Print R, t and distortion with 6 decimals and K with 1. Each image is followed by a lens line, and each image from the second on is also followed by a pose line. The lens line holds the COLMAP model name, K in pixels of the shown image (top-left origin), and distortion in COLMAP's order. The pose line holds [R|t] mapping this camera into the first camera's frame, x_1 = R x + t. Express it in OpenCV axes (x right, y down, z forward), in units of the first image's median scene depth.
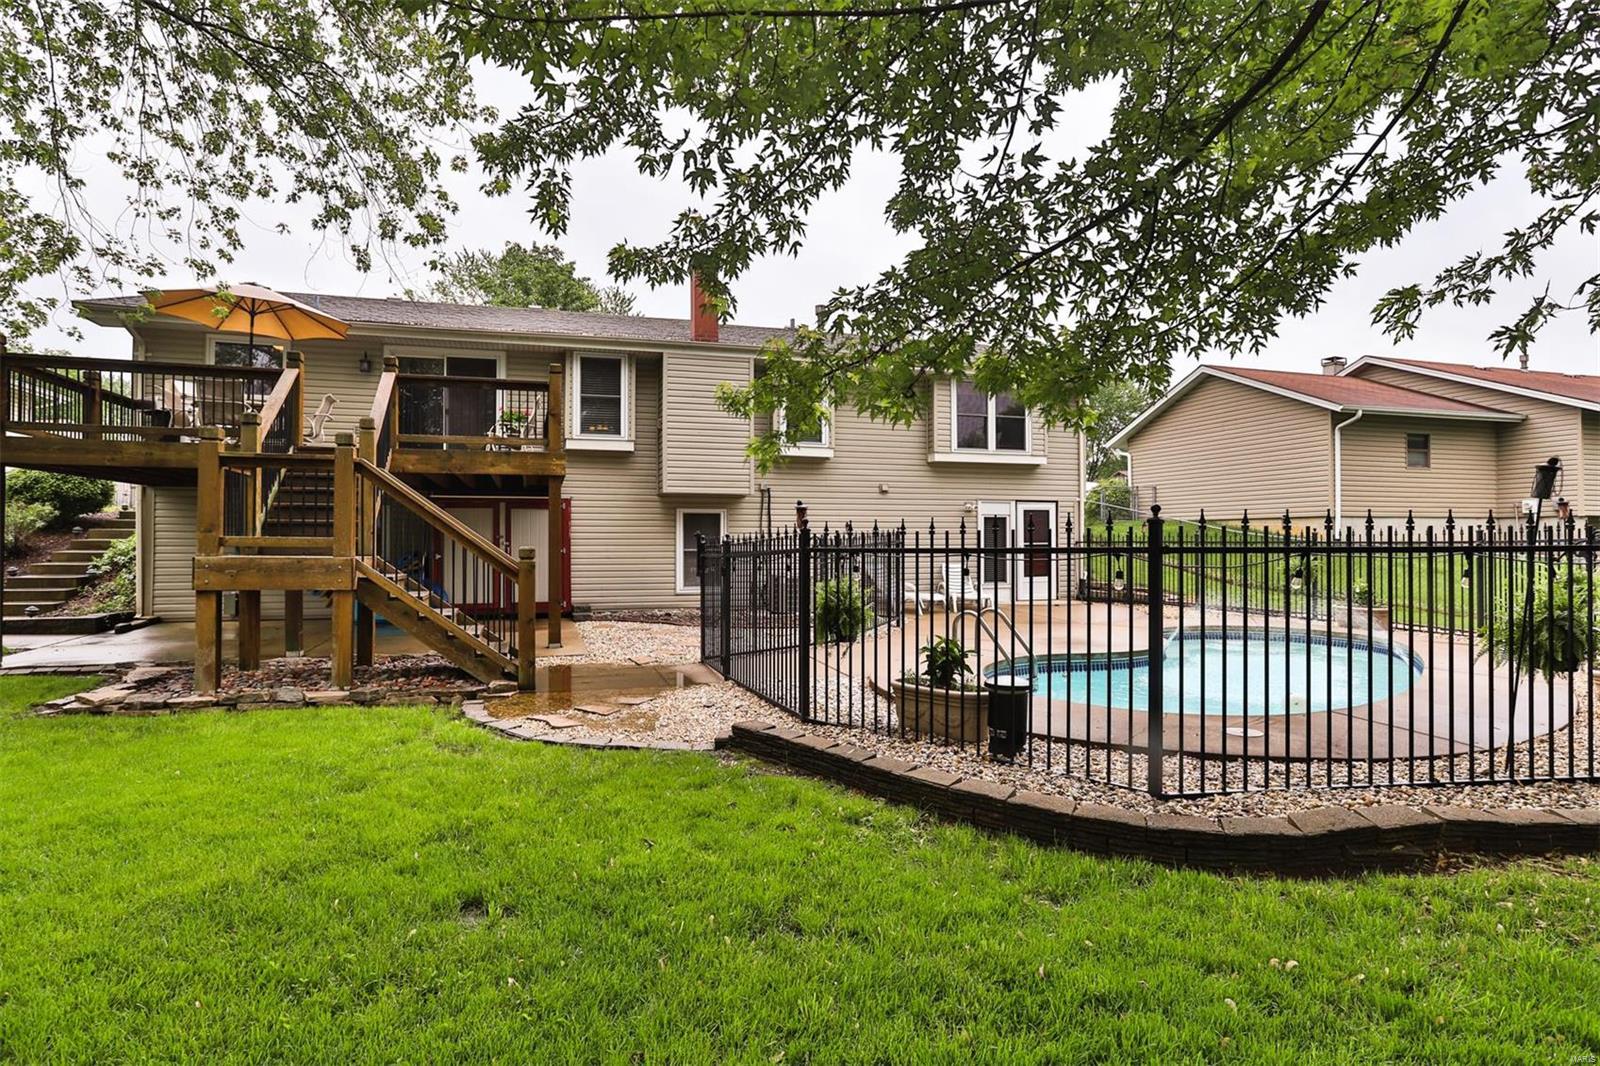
lens RADIAL K [[840.4, 0, 800.0], [0, 840.4, 533.0], [0, 0, 1]] dist [-0.072457, 0.041324]
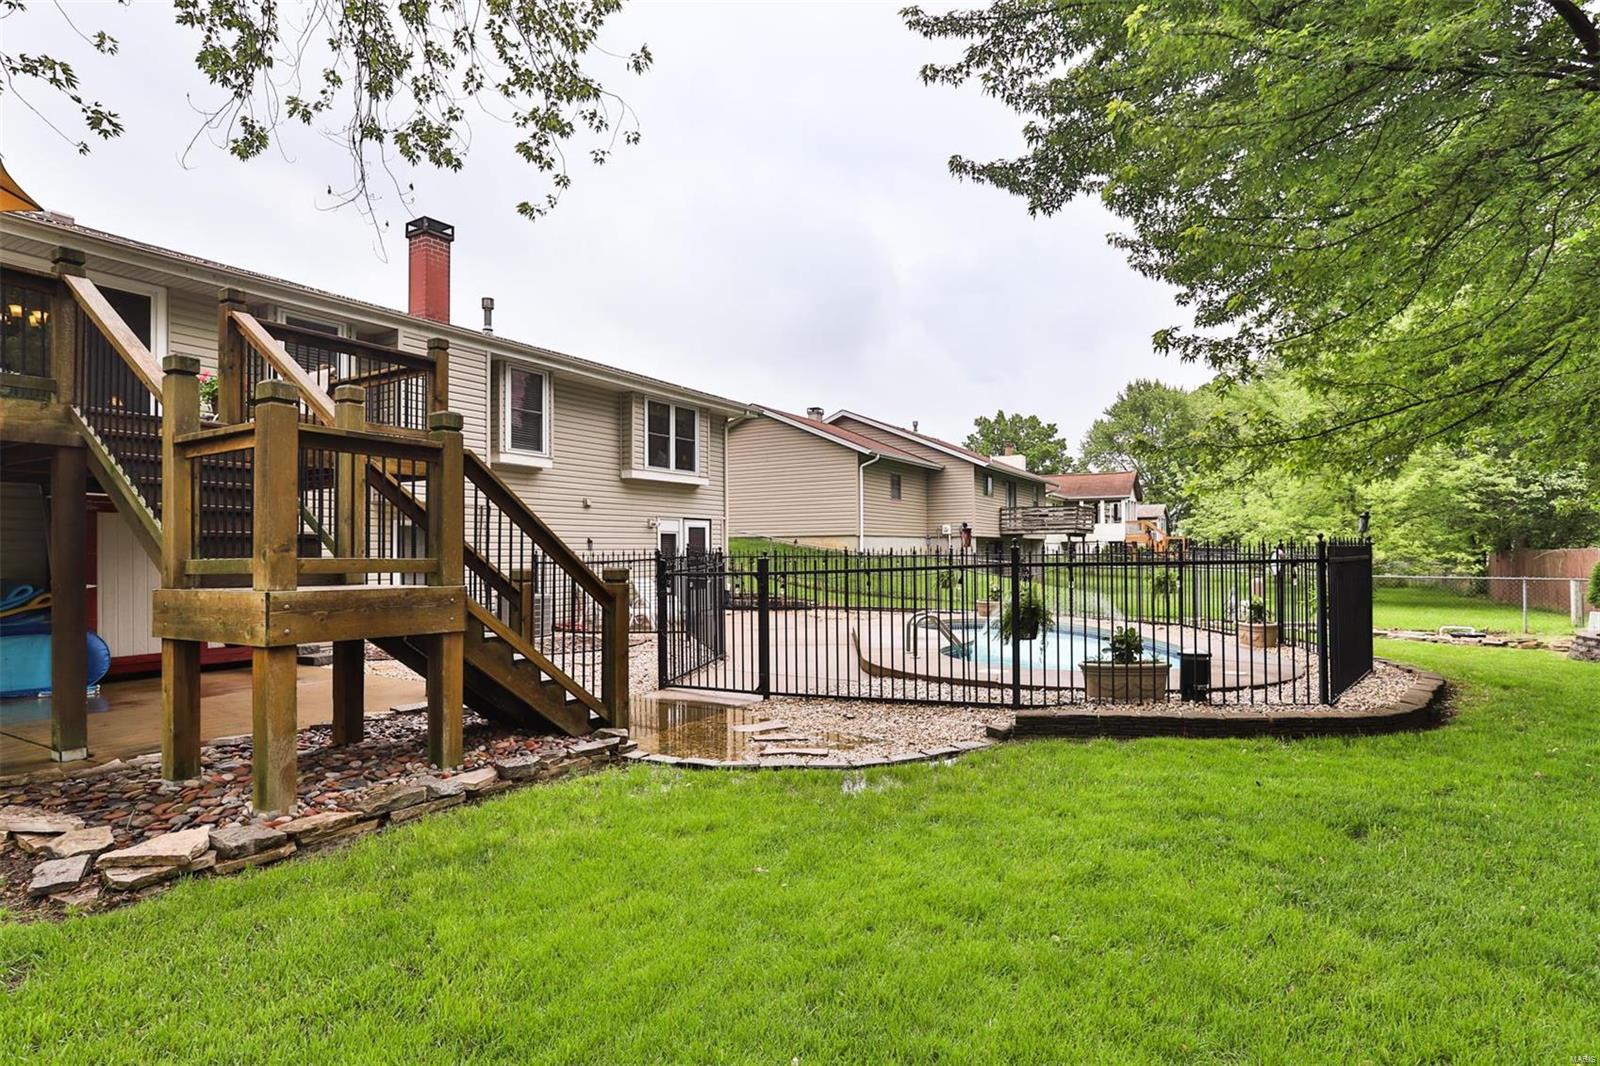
lens RADIAL K [[840.4, 0, 800.0], [0, 840.4, 533.0], [0, 0, 1]] dist [-0.072457, 0.041324]
pose [[0.734291, 0.012033, 0.678728, -0.366517], [-0.000743, 0.999857, -0.016922, -0.001880], [-0.678834, 0.011921, 0.734195, 0.118131]]
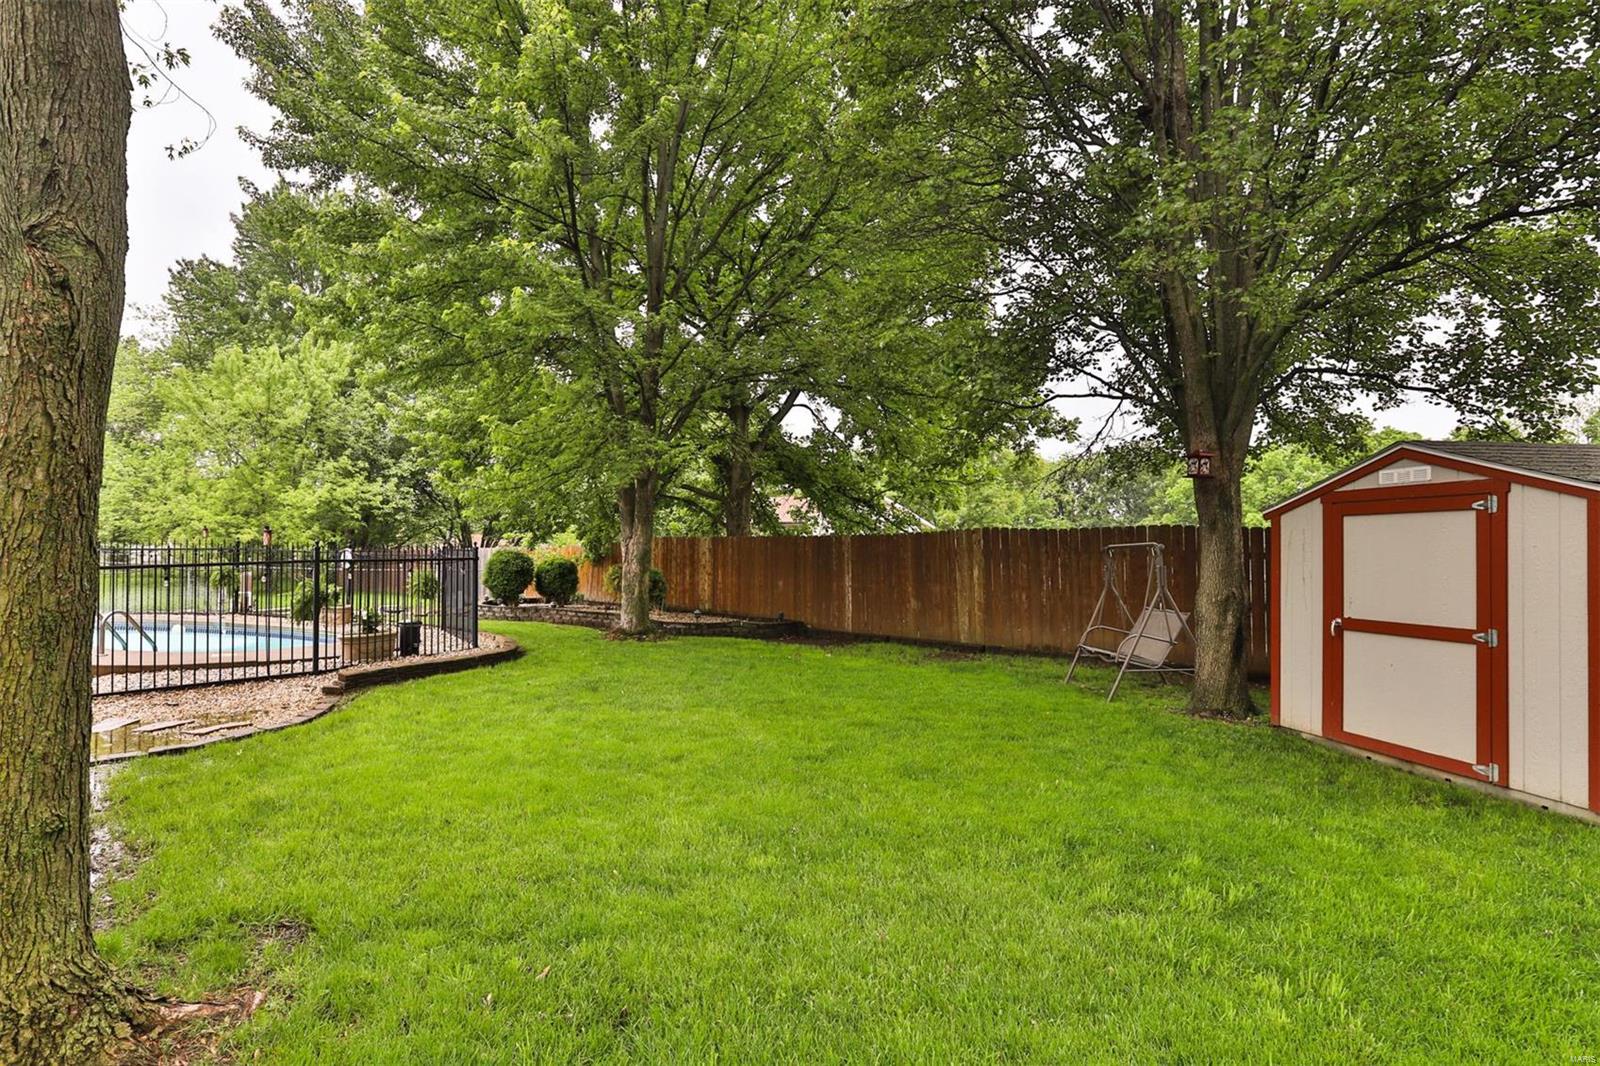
lens RADIAL K [[840.4, 0, 800.0], [0, 840.4, 533.0], [0, 0, 1]] dist [-0.072457, 0.041324]
pose [[-0.439659, 0.017828, 0.897988, -0.633154], [-0.021147, 0.999320, -0.030194, -0.003205], [-0.897916, -0.032264, -0.438983, 0.307540]]
